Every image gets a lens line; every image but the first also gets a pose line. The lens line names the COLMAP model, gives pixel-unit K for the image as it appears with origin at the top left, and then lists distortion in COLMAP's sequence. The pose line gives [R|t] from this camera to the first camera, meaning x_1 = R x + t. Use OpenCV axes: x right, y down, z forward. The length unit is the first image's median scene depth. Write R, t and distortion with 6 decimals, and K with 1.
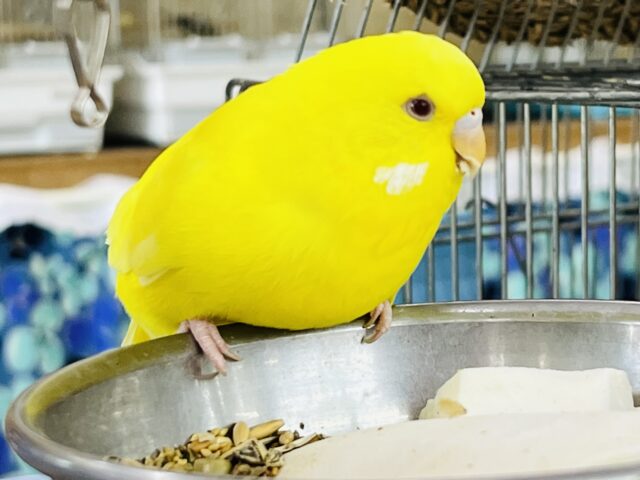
lens RADIAL K [[1948.9, 0, 320.0], [0, 1948.9, 240.0], [0, 0, 1]] dist [0.135880, 0.950875]
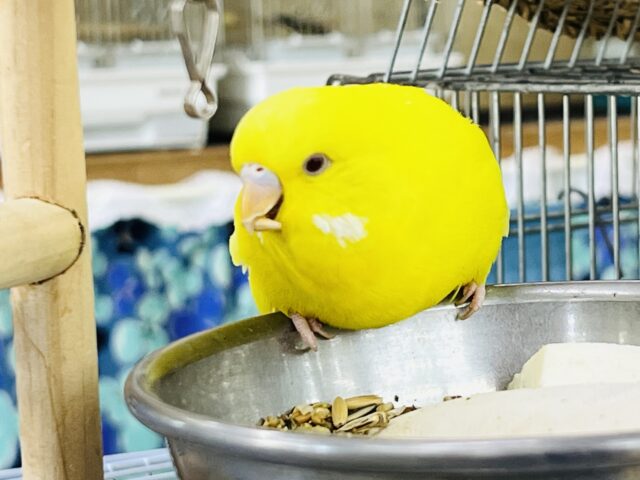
lens RADIAL K [[1948.9, 0, 320.0], [0, 1948.9, 240.0], [0, 0, 1]] dist [0.135880, 0.950875]
pose [[0.998631, -0.001613, -0.052287, 0.004151], [0.001695, 0.999997, 0.001527, 0.005673], [0.052284, -0.001613, 0.998631, -0.057850]]
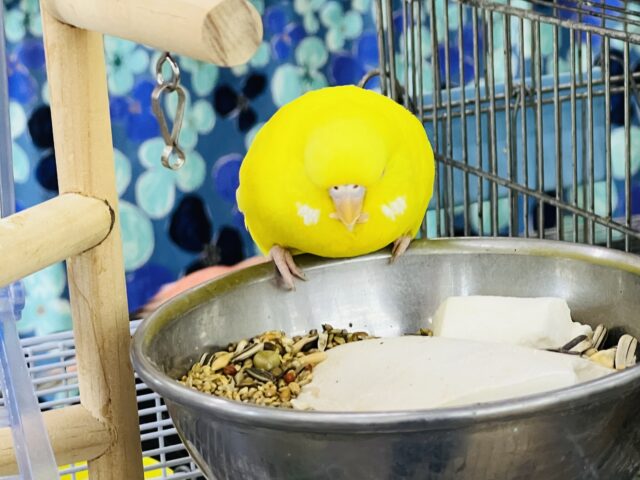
lens RADIAL K [[2216.8, 0, 320.0], [0, 2216.8, 240.0], [0, 0, 1]] dist [-0.237224, -0.881692]
pose [[0.986918, 0.022110, -0.159701, 0.190061], [0.003897, 0.986991, 0.160728, -0.191342], [0.161177, -0.159248, 0.973993, -0.491790]]
